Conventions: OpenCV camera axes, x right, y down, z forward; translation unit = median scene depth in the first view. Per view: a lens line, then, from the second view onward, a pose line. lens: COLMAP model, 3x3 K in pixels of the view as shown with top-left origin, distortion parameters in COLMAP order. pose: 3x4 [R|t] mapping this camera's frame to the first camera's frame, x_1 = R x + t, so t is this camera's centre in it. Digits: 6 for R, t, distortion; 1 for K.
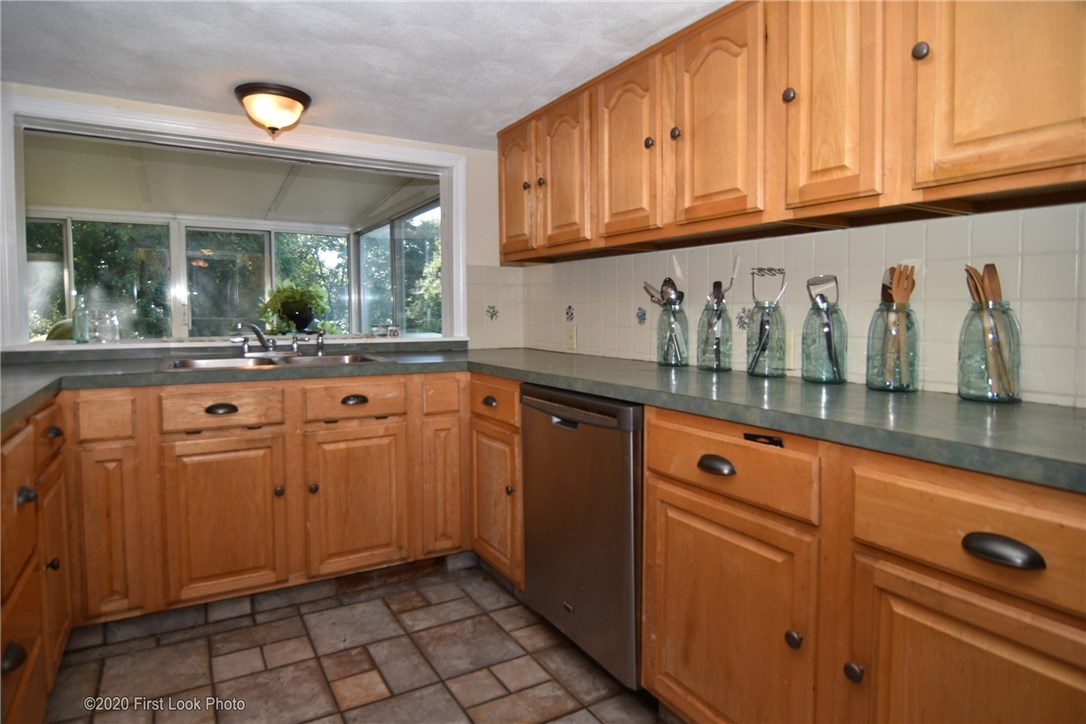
lens RADIAL K [[592.4, 0, 501.2], [0, 592.4, 337.3], [0, 0, 1]] dist [-0.017216, -0.001541]
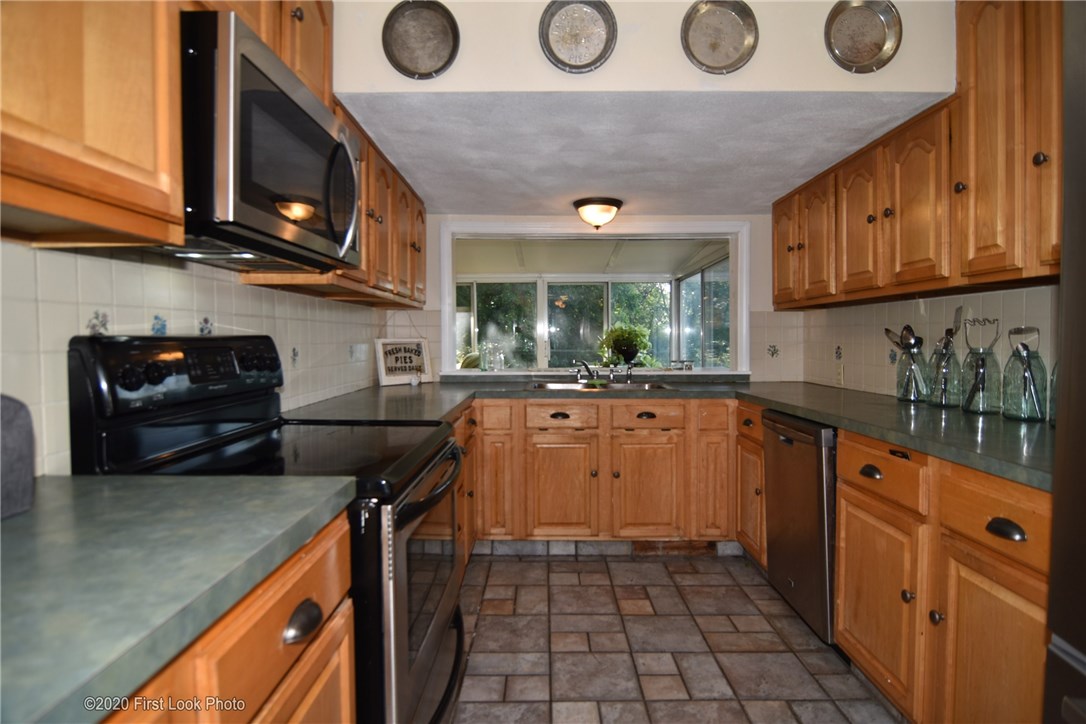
lens RADIAL K [[591.2, 0, 562.7], [0, 591.2, 341.7], [0, 0, 1]] dist [-0.016254, -0.001868]
pose [[0.889998, -0.000665, -0.455963, 0.232450], [-0.017930, 0.999174, -0.036457, -0.015909], [0.455611, 0.040622, 0.889252, -0.371873]]
